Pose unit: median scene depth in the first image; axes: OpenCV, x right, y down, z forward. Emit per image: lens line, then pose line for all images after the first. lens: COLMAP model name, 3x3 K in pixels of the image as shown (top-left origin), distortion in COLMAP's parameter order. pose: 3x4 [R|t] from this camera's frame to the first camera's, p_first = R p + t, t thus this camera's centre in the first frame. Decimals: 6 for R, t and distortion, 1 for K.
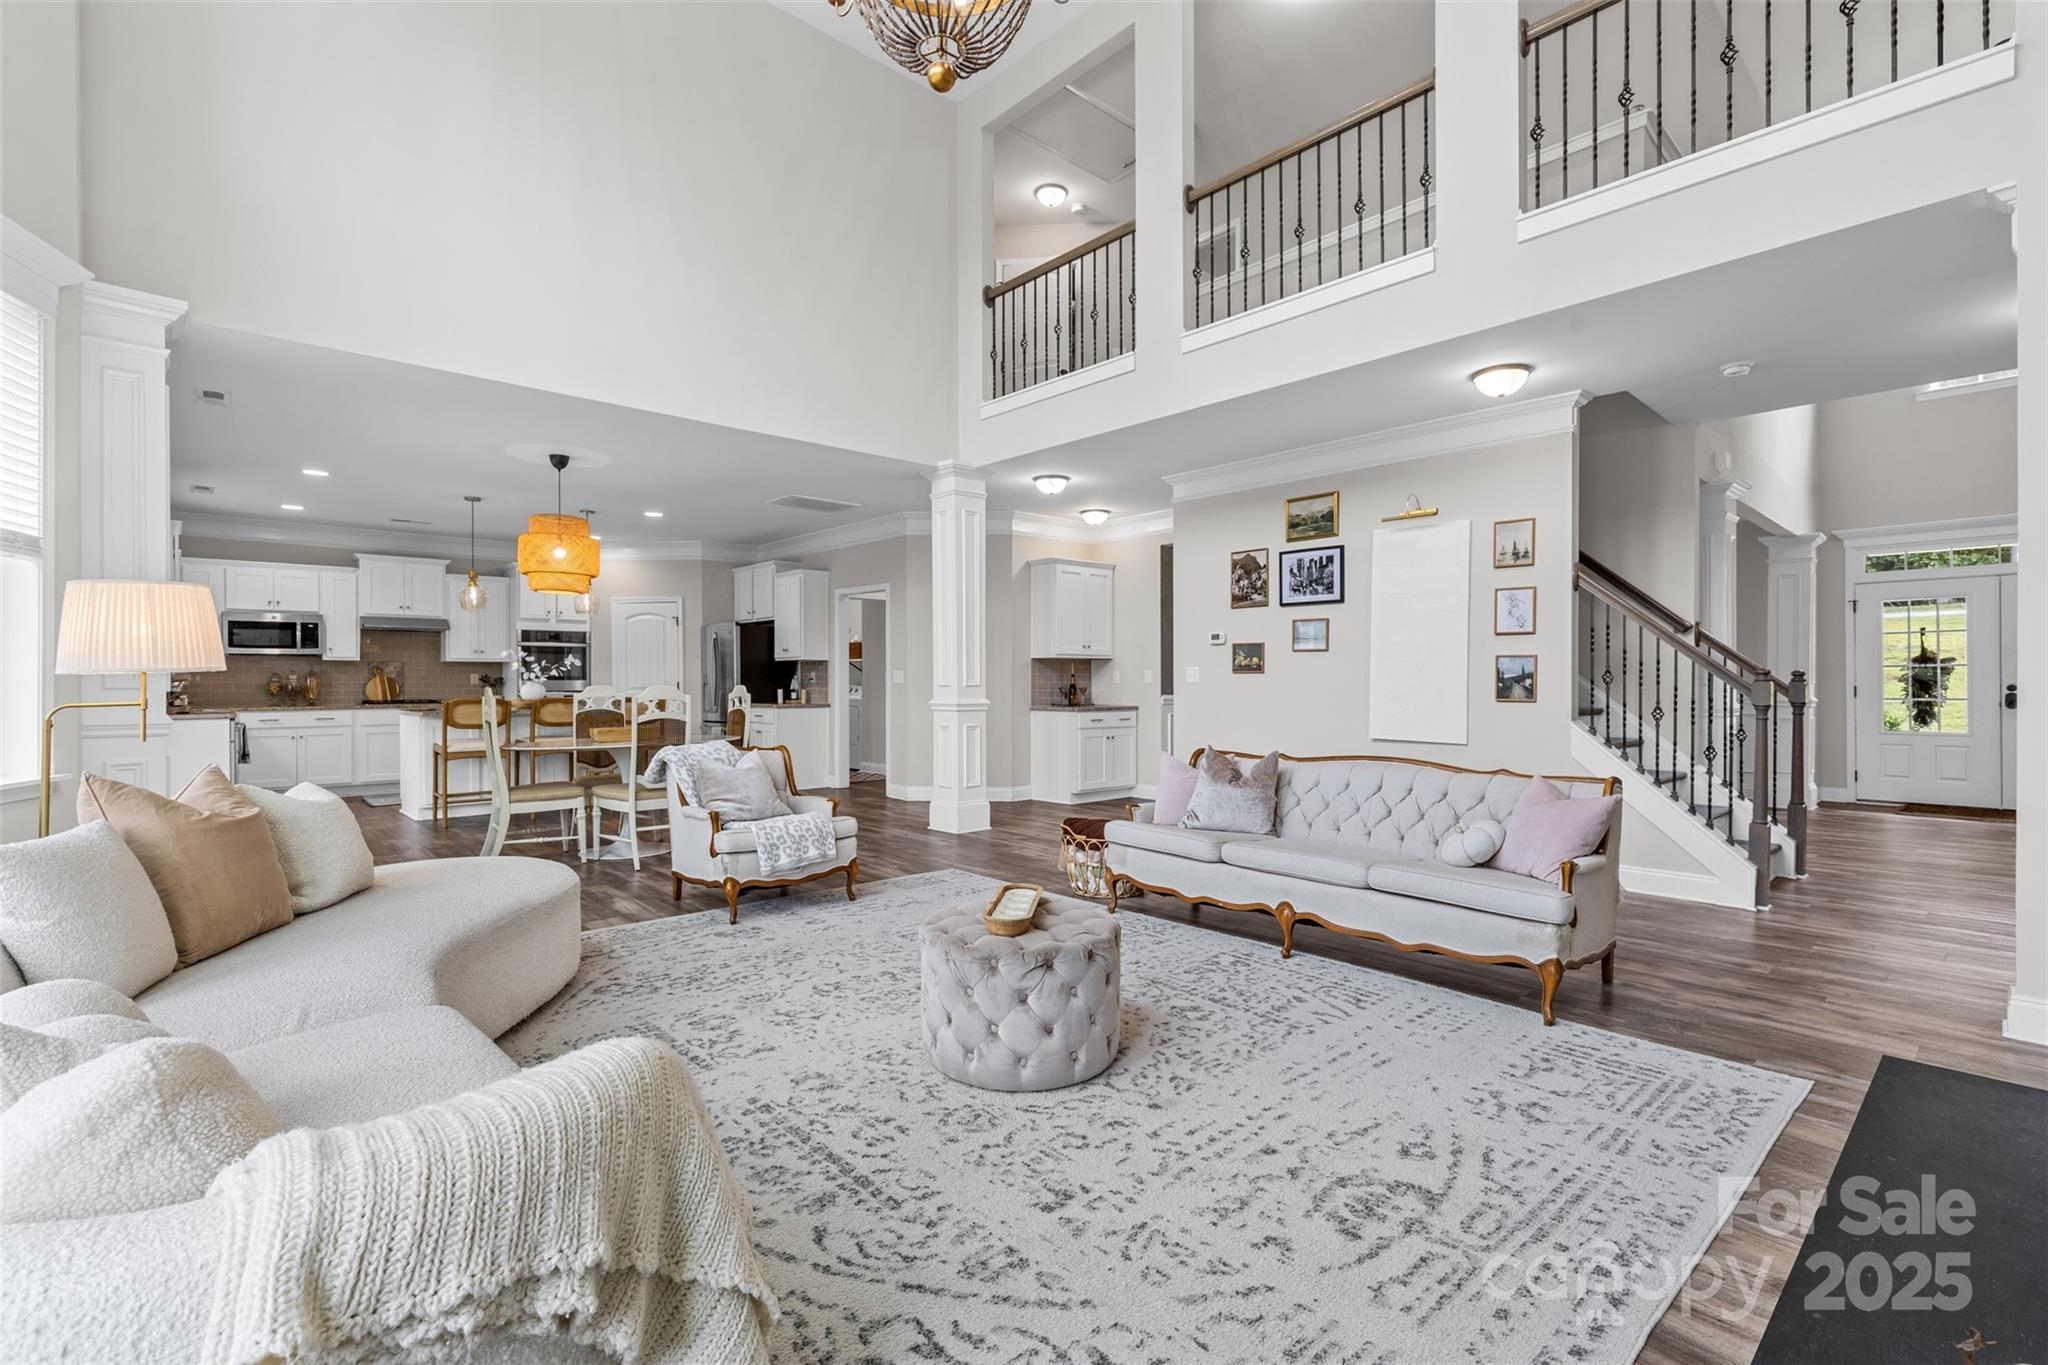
lens RADIAL K [[924.1, 0, 1027.3], [0, 924.1, 685.1], [0, 0, 1]] dist [0.000080, -0.000028]
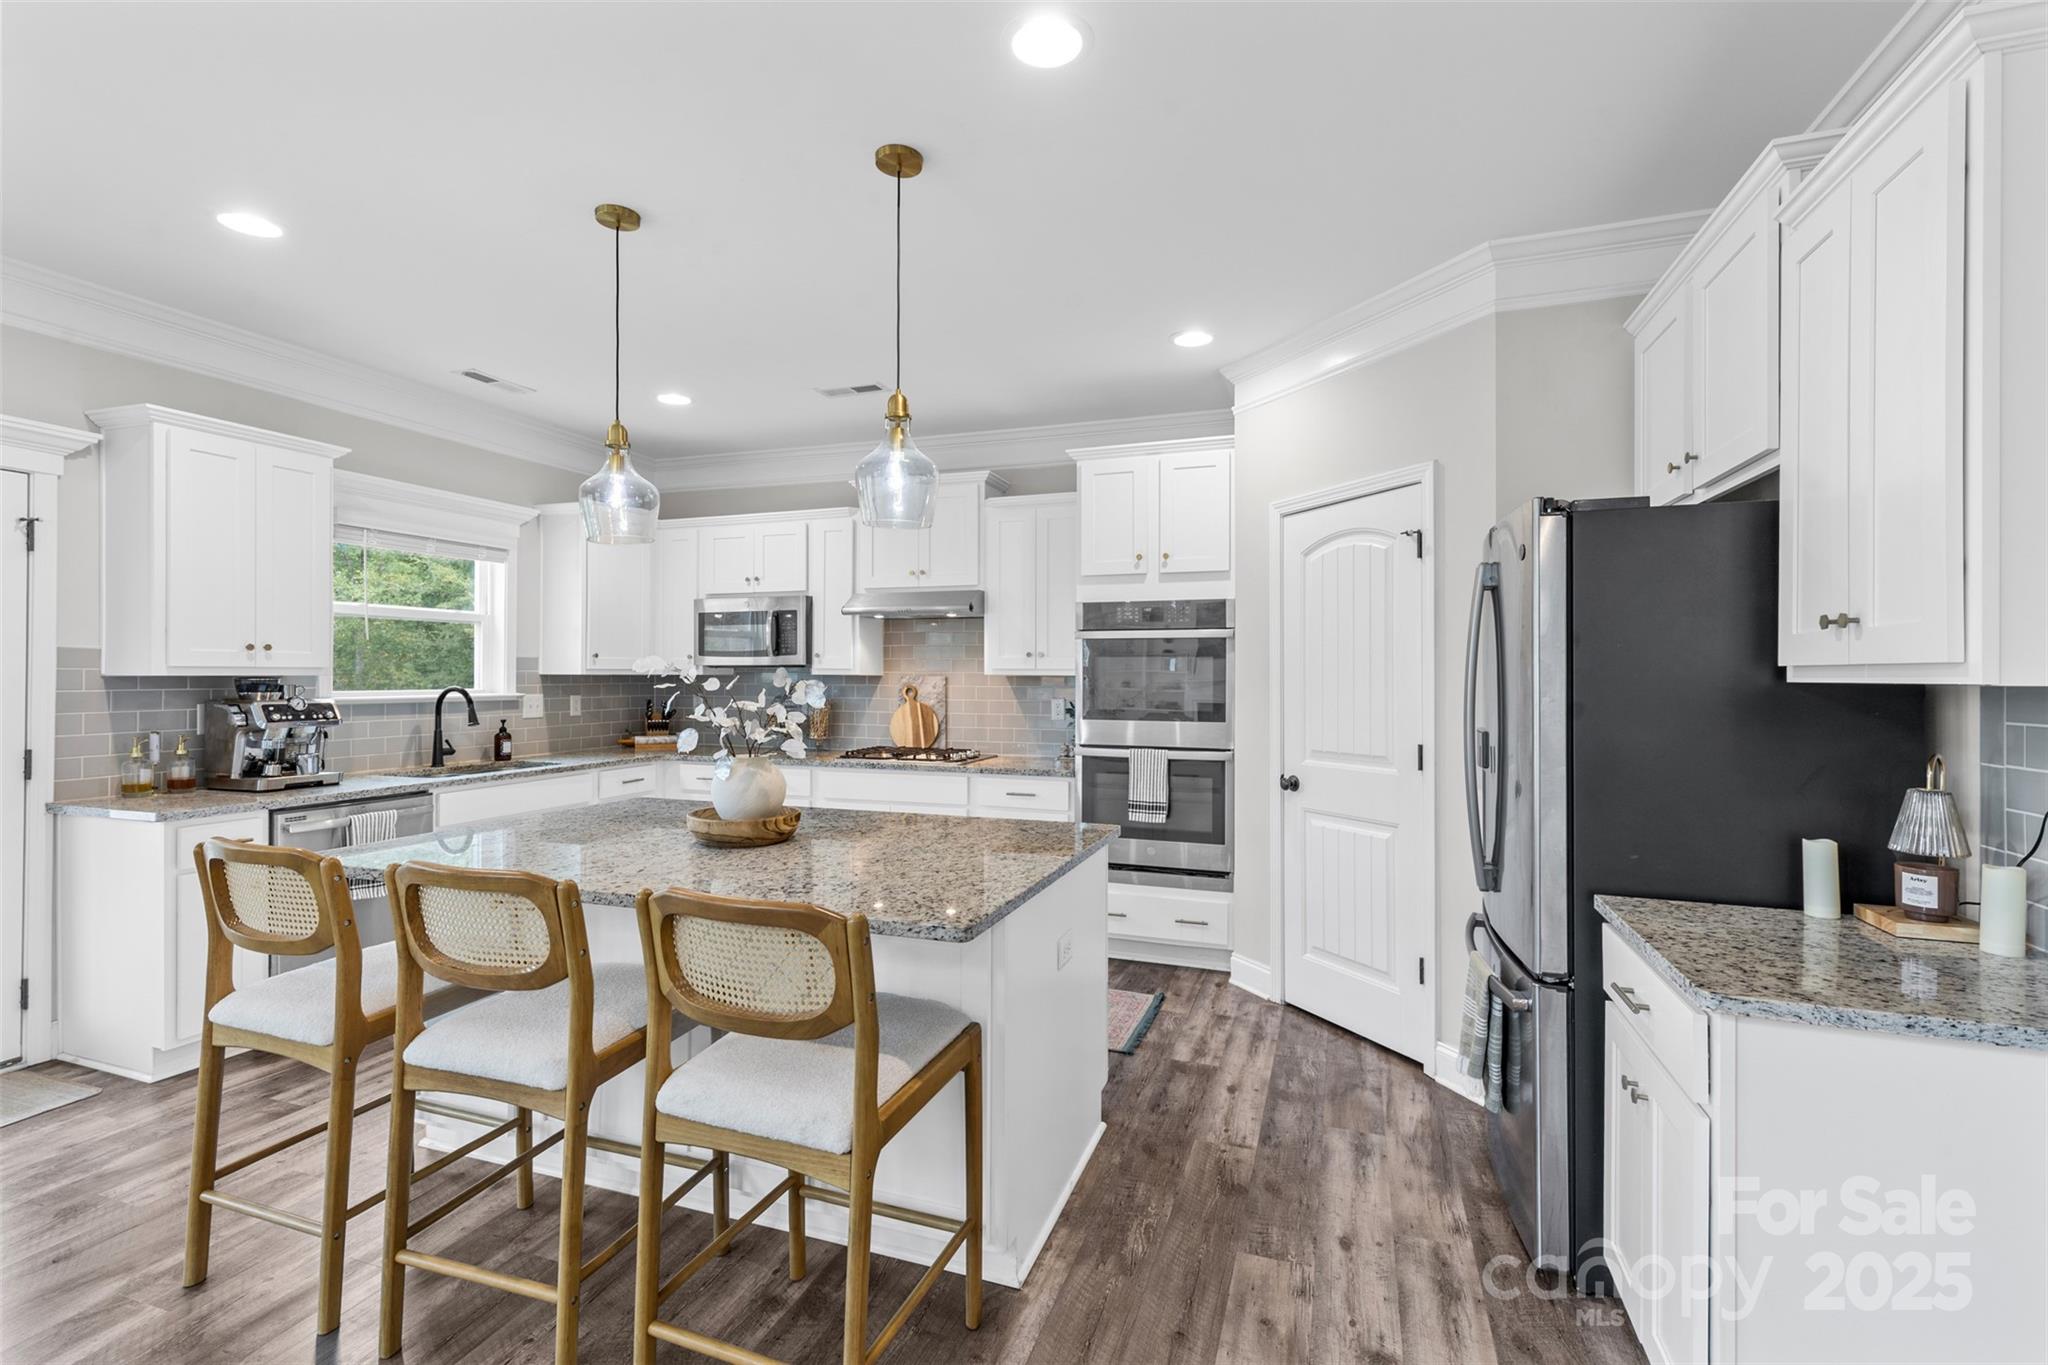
lens RADIAL K [[924.1, 0, 1029.7], [0, 924.1, 667.0], [0, 0, 1]] dist [0.000080, -0.000028]
pose [[0.471145, 0.003598, -0.882049, -0.178716], [-0.003825, 0.999991, 0.002037, -0.030757], [0.882048, 0.002414, 0.471154, 0.774254]]
